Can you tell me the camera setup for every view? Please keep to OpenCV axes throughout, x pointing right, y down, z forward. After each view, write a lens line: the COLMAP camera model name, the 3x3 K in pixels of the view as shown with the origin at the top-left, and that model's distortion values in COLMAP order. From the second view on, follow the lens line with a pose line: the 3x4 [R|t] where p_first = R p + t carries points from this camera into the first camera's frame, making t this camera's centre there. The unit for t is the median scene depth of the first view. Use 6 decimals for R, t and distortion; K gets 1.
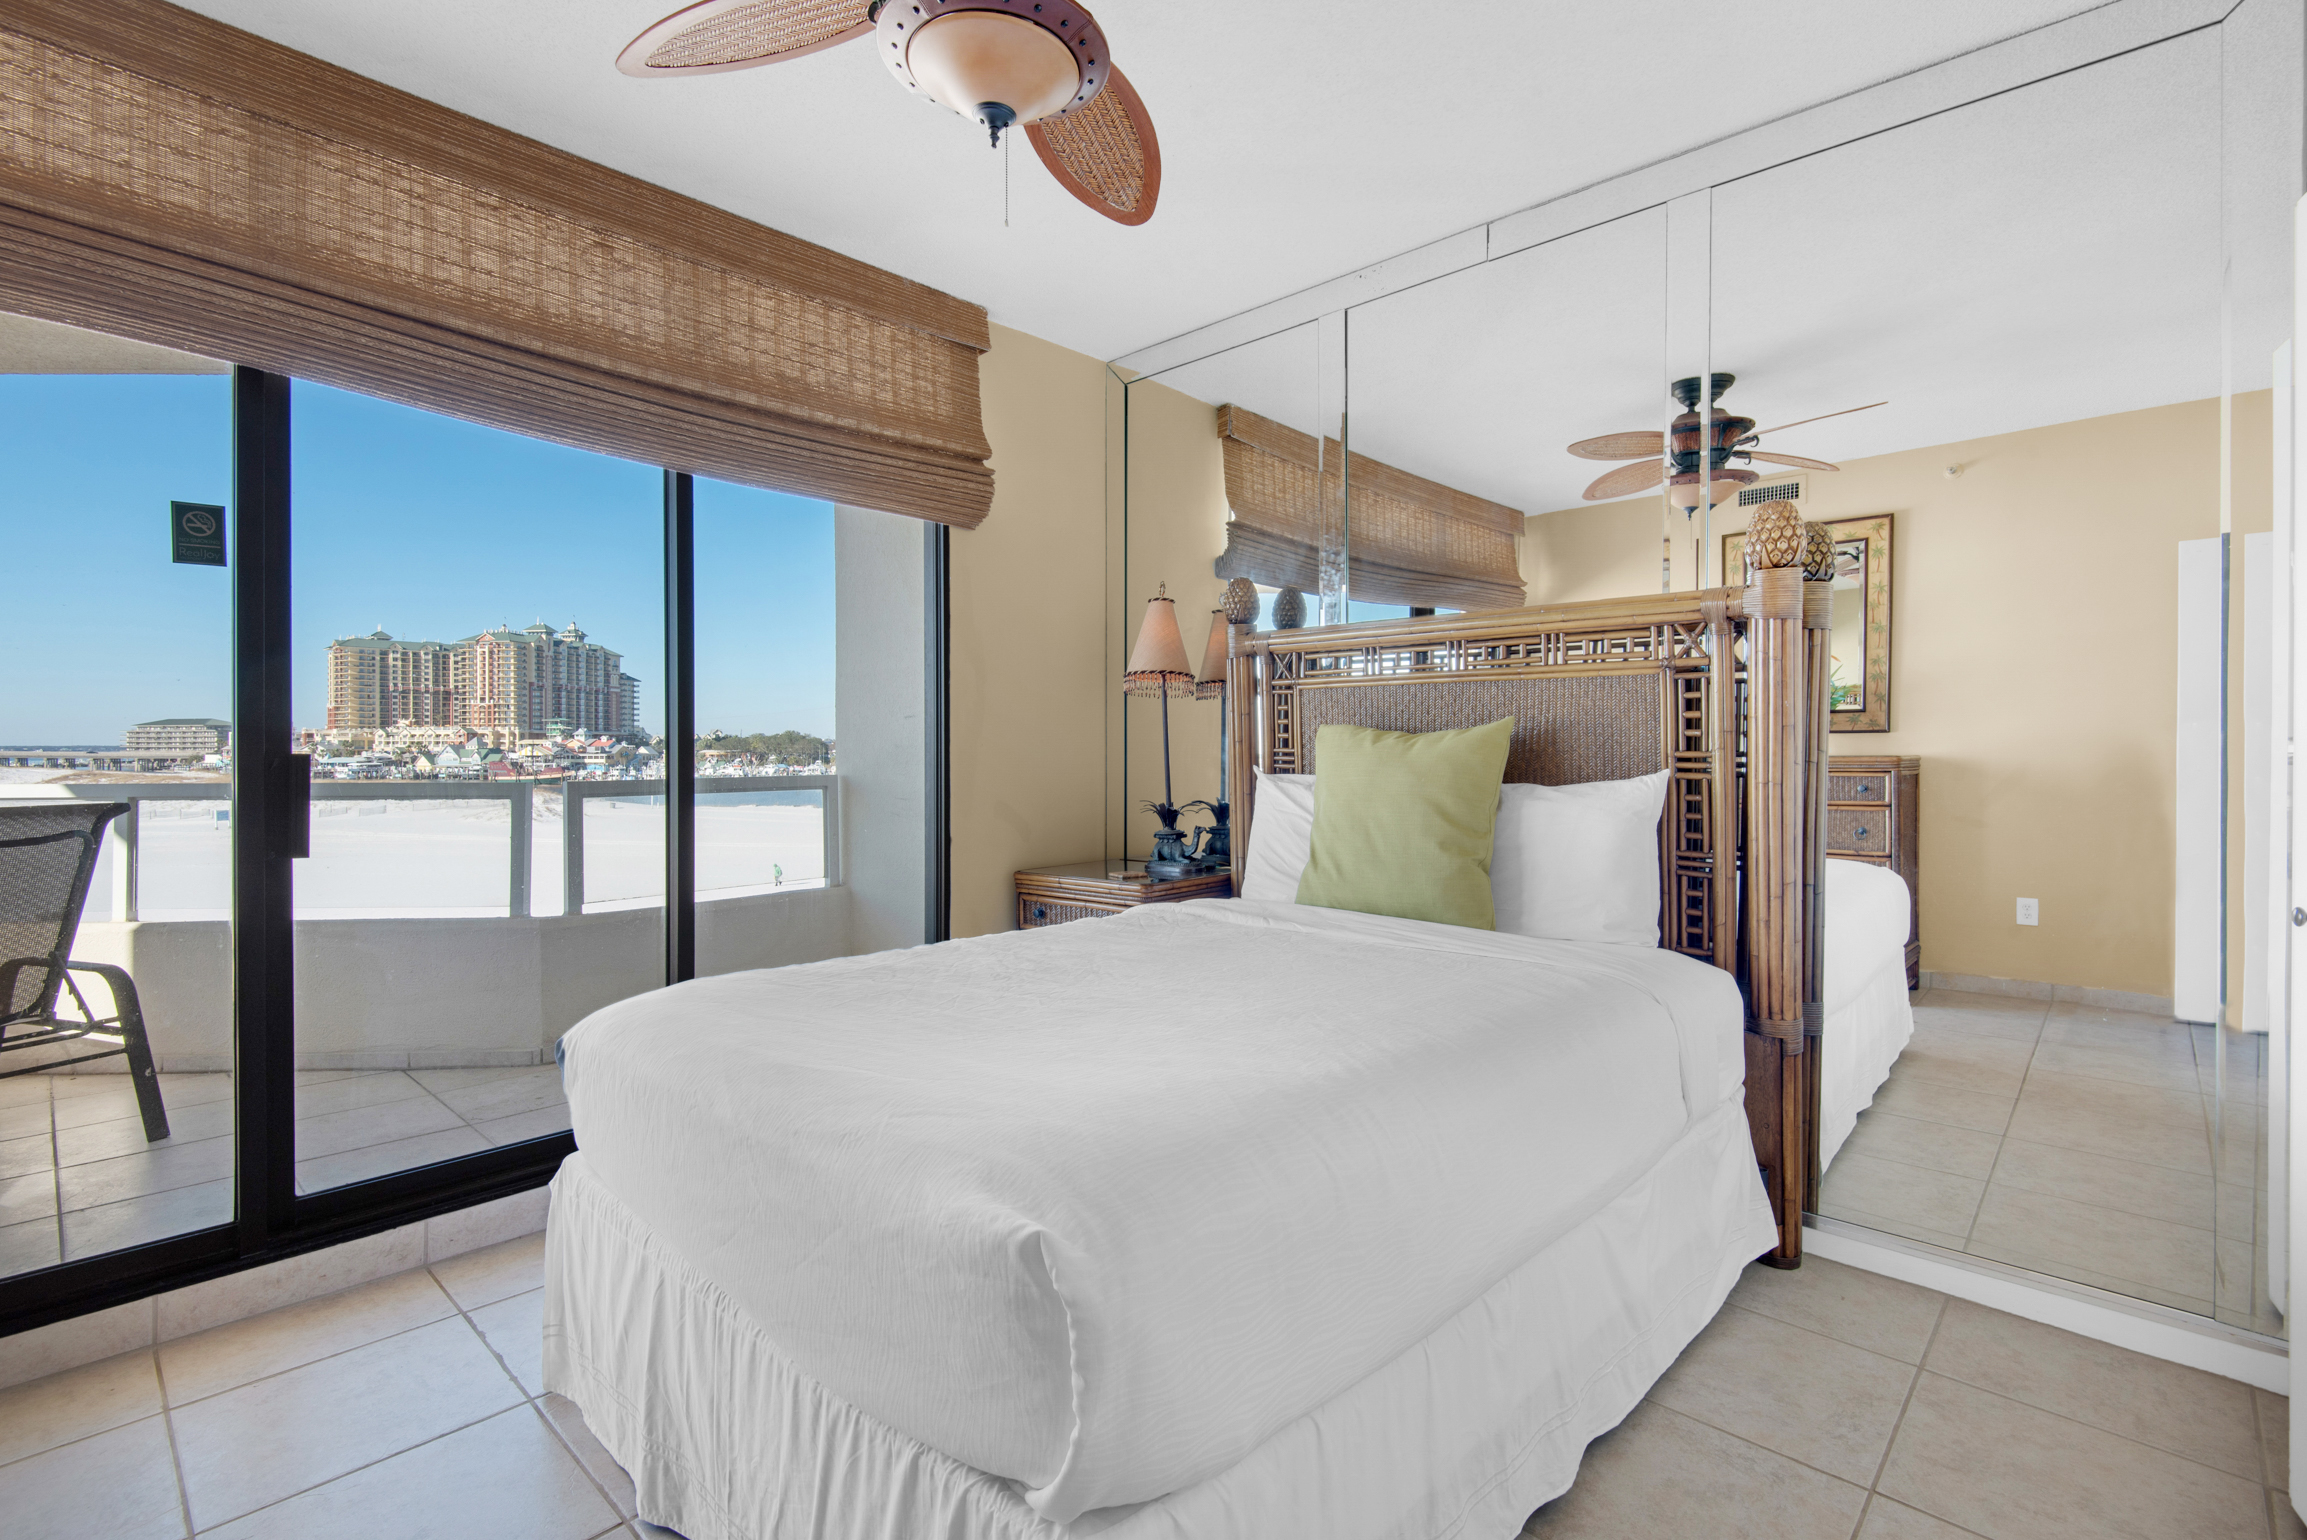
lens RADIAL K [[1055.9, 0, 1174.7], [0, 1055.9, 757.7], [0, 0, 1]] dist [-0.005865, -0.001846]
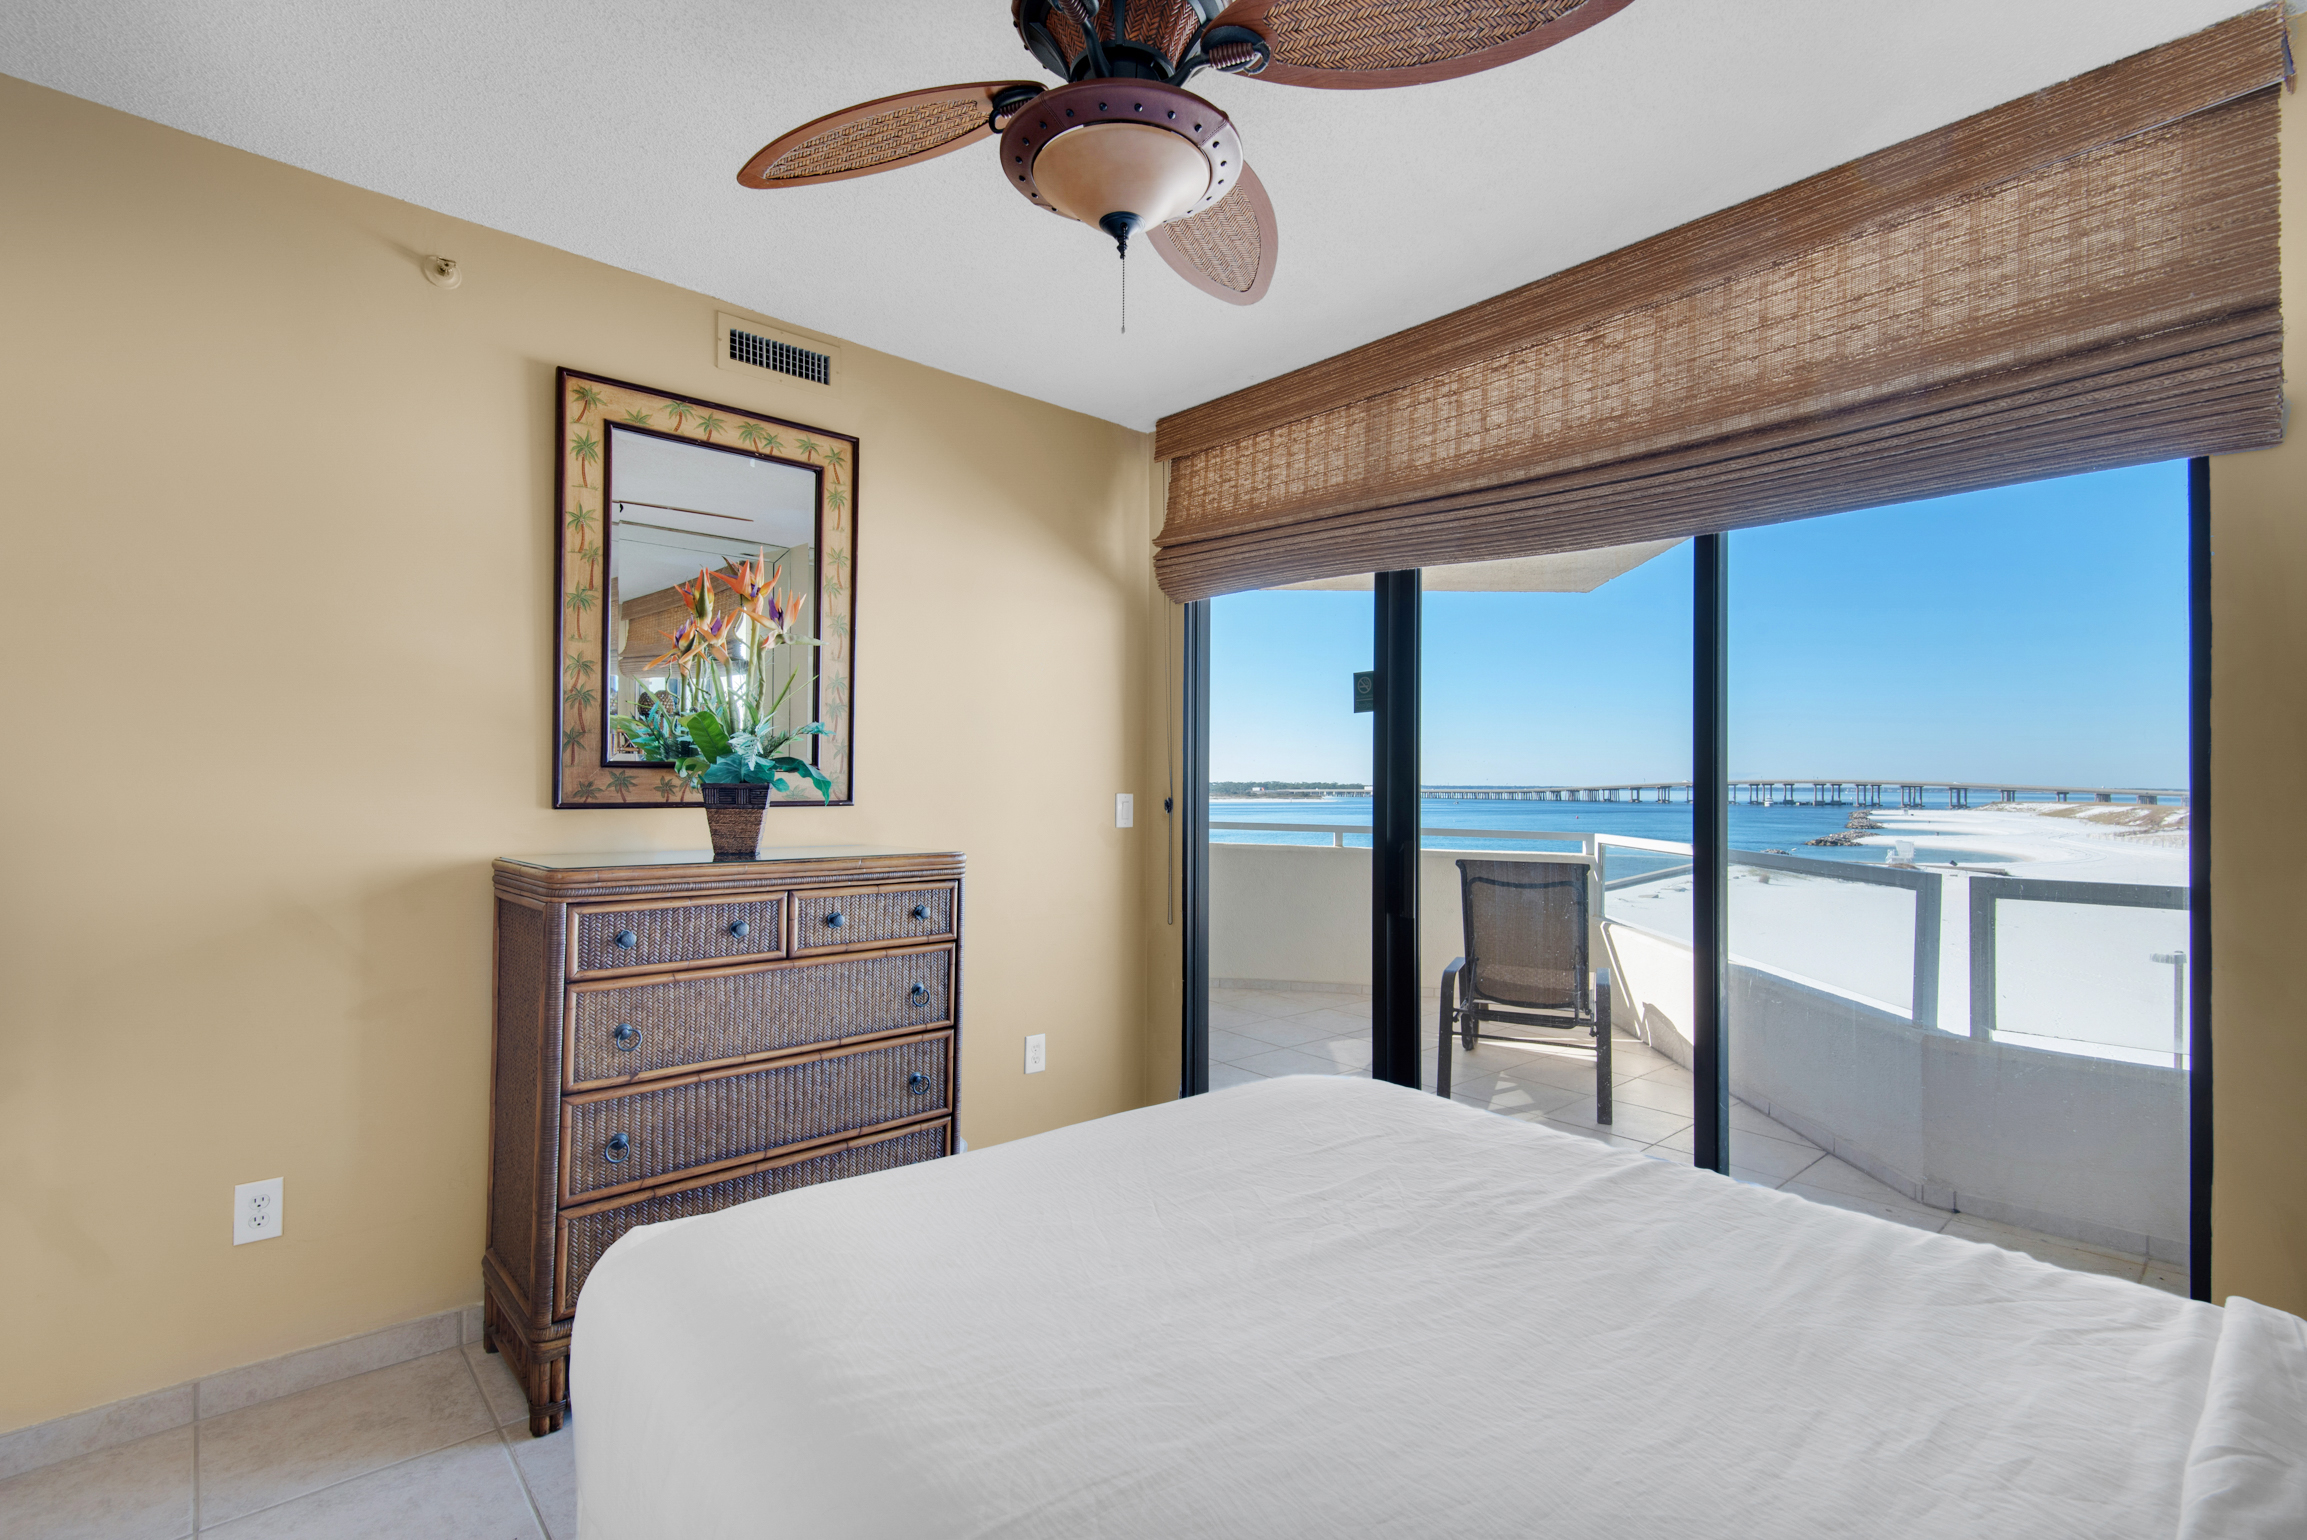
lens RADIAL K [[1055.9, 0, 1175.4], [0, 1055.9, 782.5], [0, 0, 1]] dist [-0.005865, -0.001846]
pose [[-0.079571, -0.009637, -0.996783, 0.460354], [-0.010154, 0.999909, -0.008857, -0.057695], [0.996777, 0.009416, -0.079662, 0.679863]]
